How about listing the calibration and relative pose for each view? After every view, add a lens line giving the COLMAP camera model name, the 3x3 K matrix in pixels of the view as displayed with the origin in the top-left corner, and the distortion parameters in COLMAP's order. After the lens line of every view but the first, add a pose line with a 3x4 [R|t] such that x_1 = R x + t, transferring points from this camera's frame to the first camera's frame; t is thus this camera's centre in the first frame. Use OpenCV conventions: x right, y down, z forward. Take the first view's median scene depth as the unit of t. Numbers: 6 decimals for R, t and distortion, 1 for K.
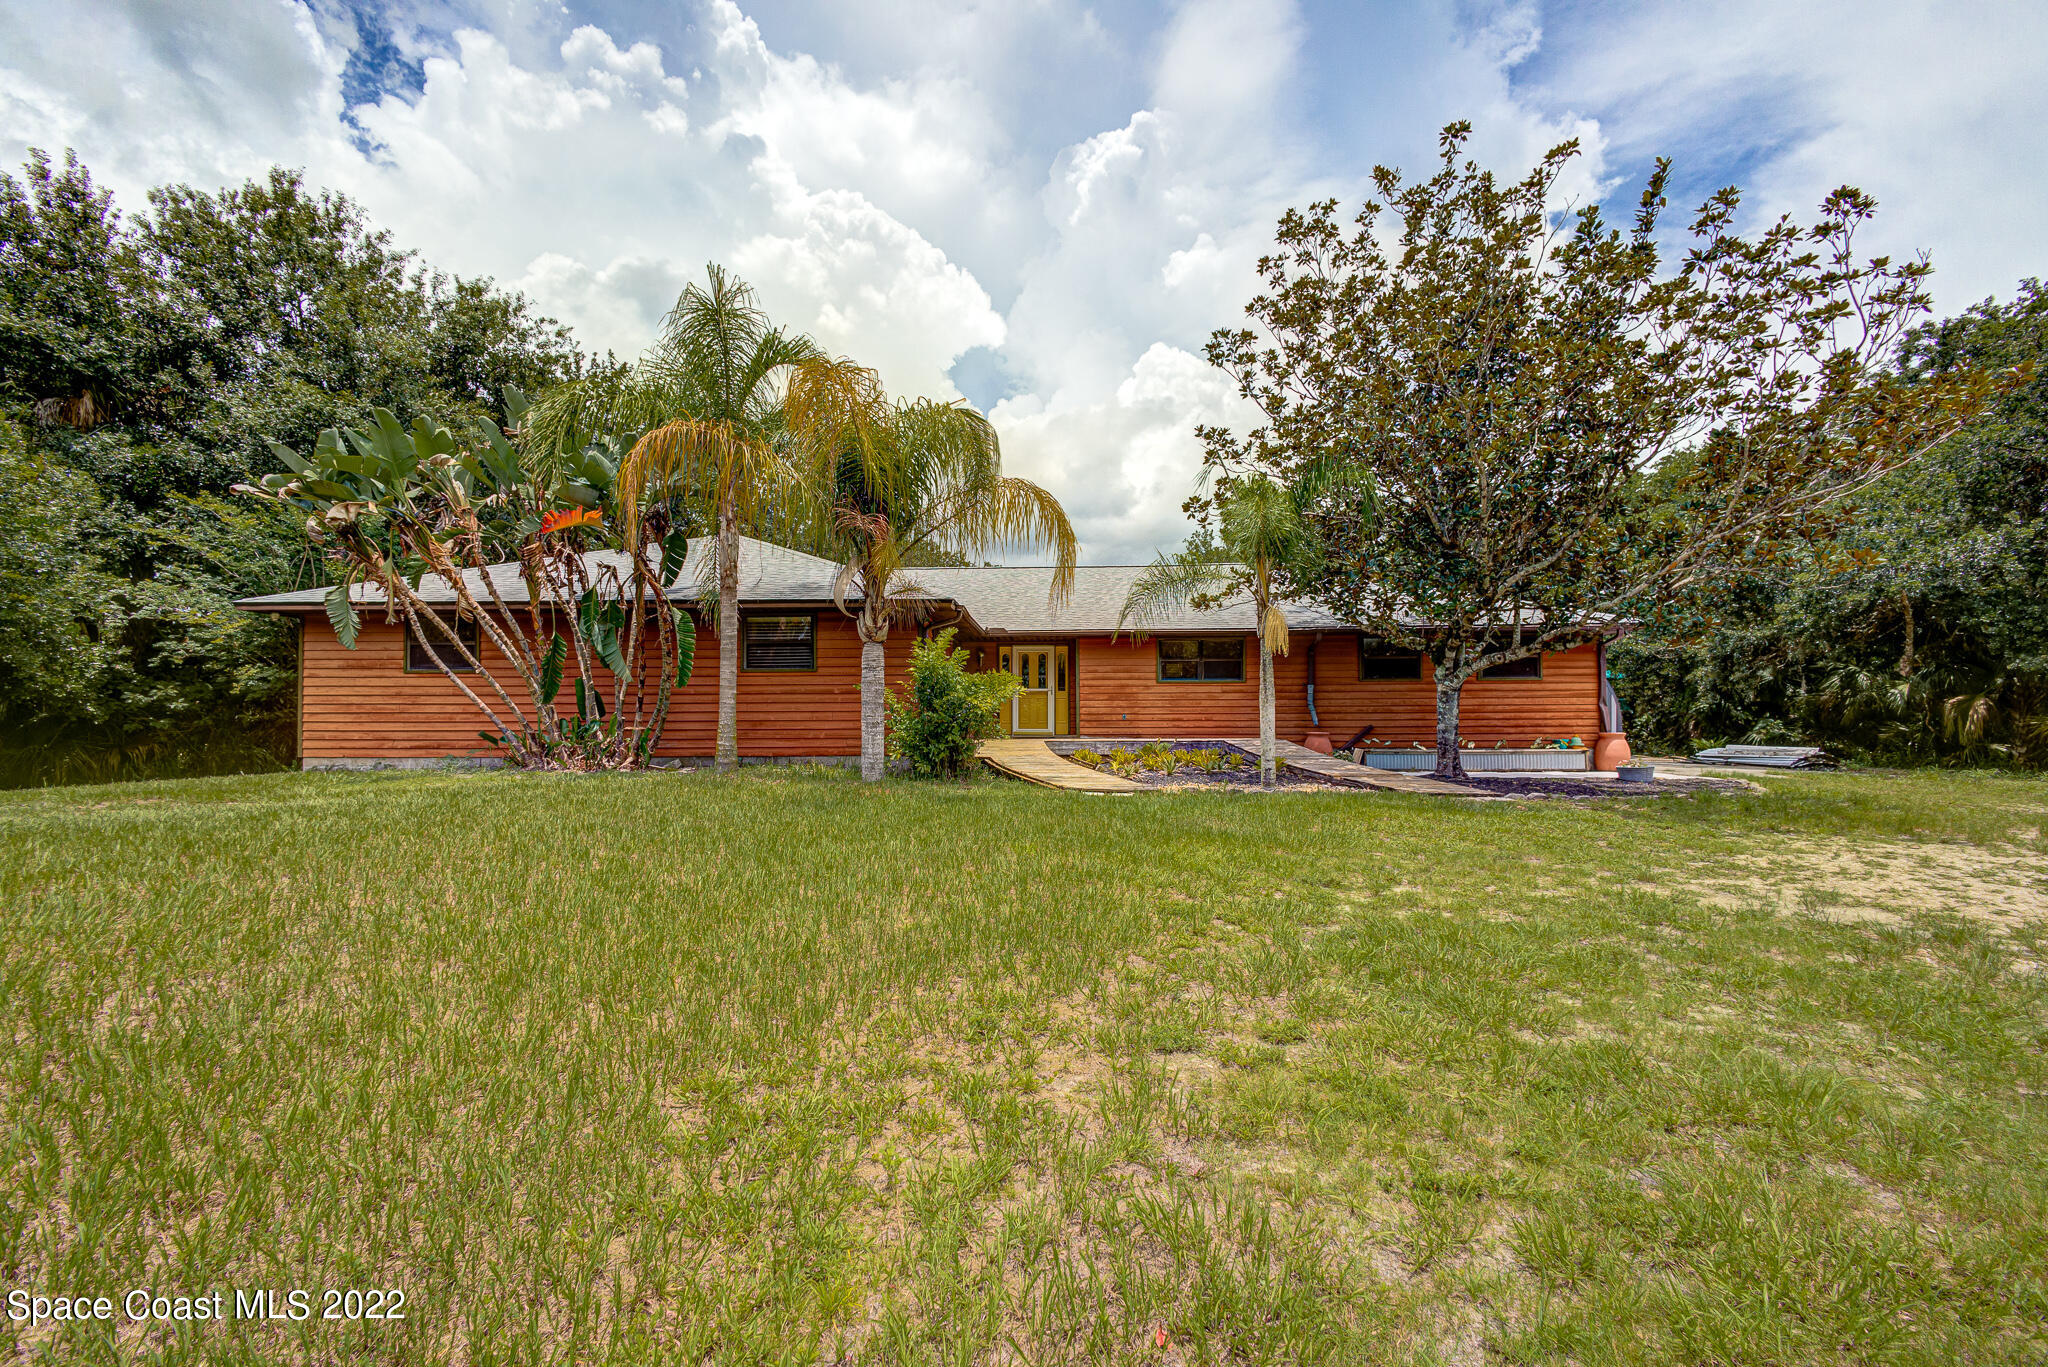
lens RADIAL K [[875.4, 0, 1024.0], [0, 875.4, 683.5], [0, 0, 1]] dist [0.018009, -0.016708]
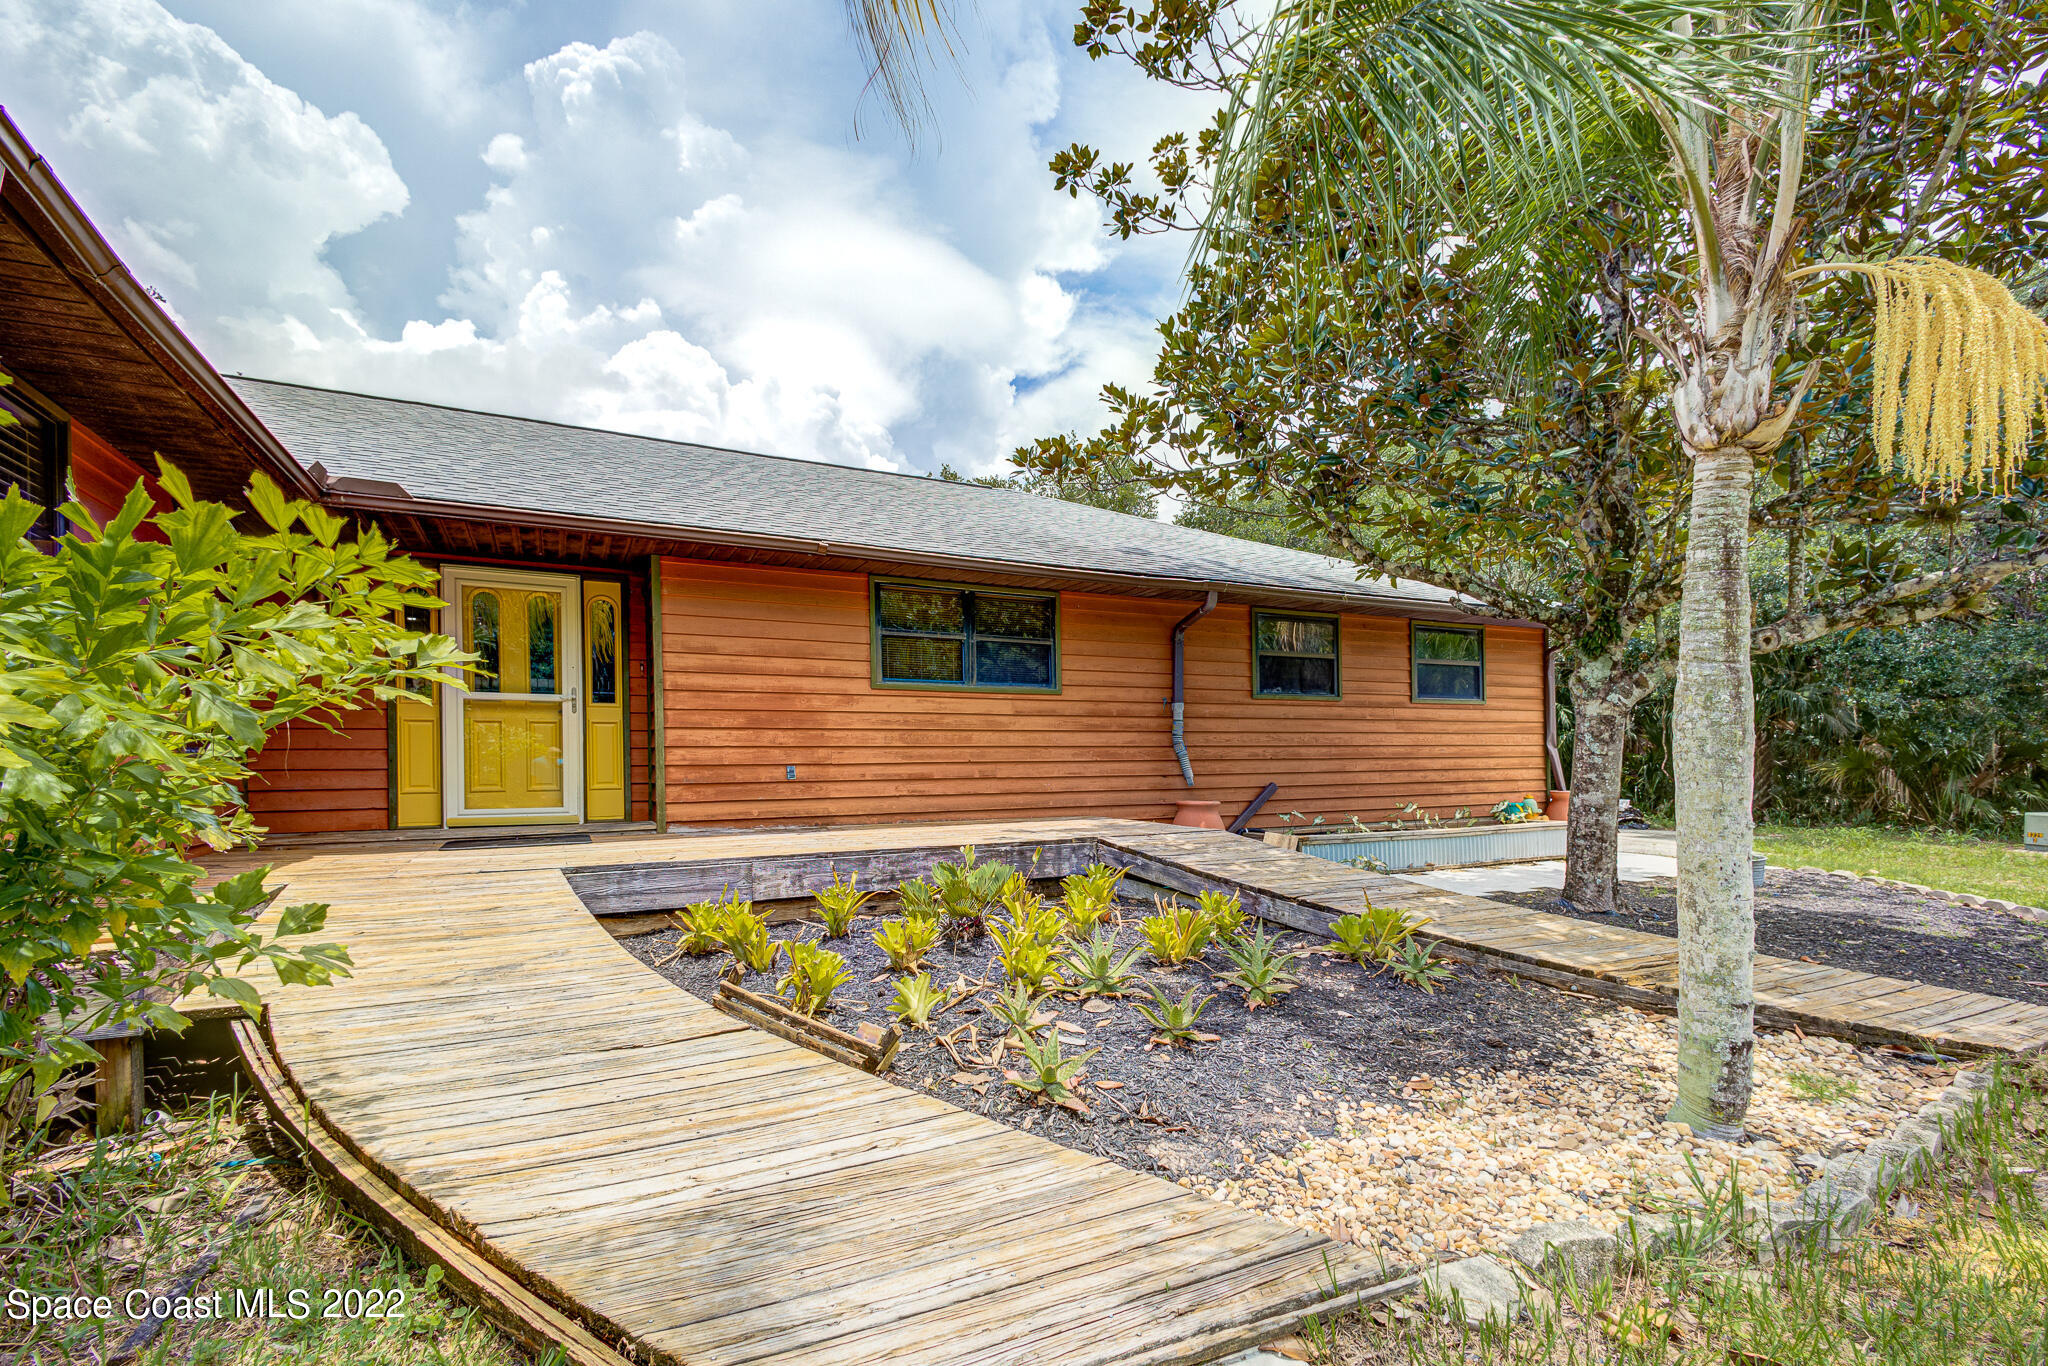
lens RADIAL K [[895.0, 0, 1019.6], [0, 895.0, 750.3], [0, 0, 1]] dist [0.072500, -0.018266]
pose [[0.859877, 0.001518, 0.510499, -0.003144], [-0.020013, 0.999327, 0.030738, 0.014571], [-0.510108, -0.036648, 0.859329, 0.626444]]
